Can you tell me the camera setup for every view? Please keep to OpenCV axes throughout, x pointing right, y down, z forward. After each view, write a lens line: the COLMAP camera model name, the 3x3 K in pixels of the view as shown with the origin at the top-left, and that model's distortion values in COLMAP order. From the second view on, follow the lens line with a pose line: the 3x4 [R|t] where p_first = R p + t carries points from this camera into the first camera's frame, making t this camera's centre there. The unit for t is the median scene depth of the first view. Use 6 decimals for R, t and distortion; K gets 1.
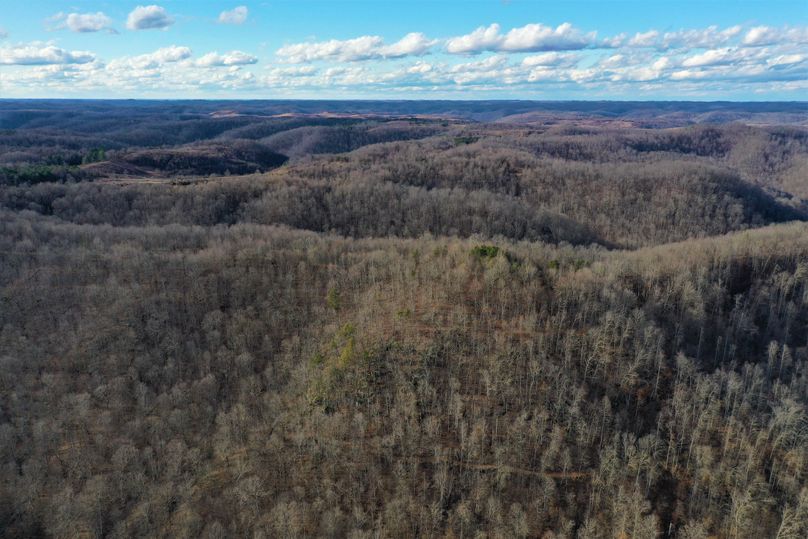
lens RADIAL K [[642.8, 0, 401.7], [0, 642.8, 271.3], [0, 0, 1]] dist [0.009984, 0.007298]
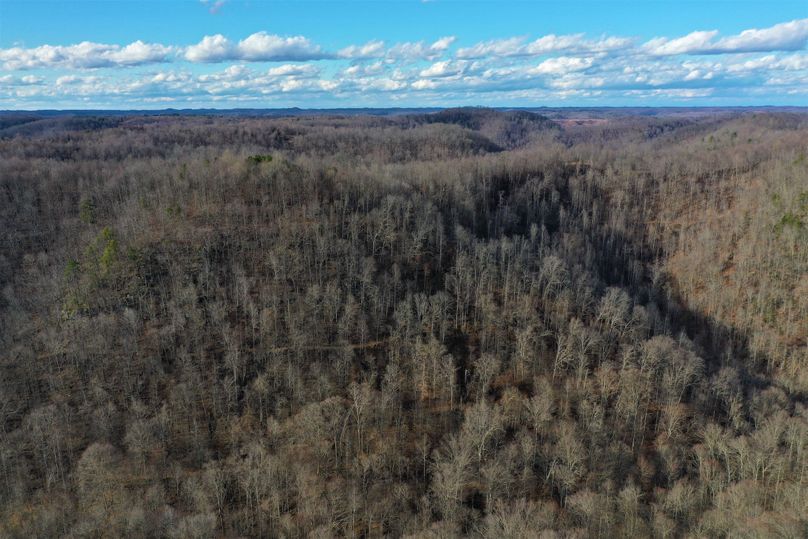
lens RADIAL K [[642.8, 0, 401.6], [0, 642.8, 268.1], [0, 0, 1]] dist [0.009984, 0.007298]
pose [[0.939961, -0.093762, 0.328149, -0.000654], [0.099439, 0.995044, -0.000522, 0.192616], [-0.326474, 0.033121, 0.944626, 0.052179]]
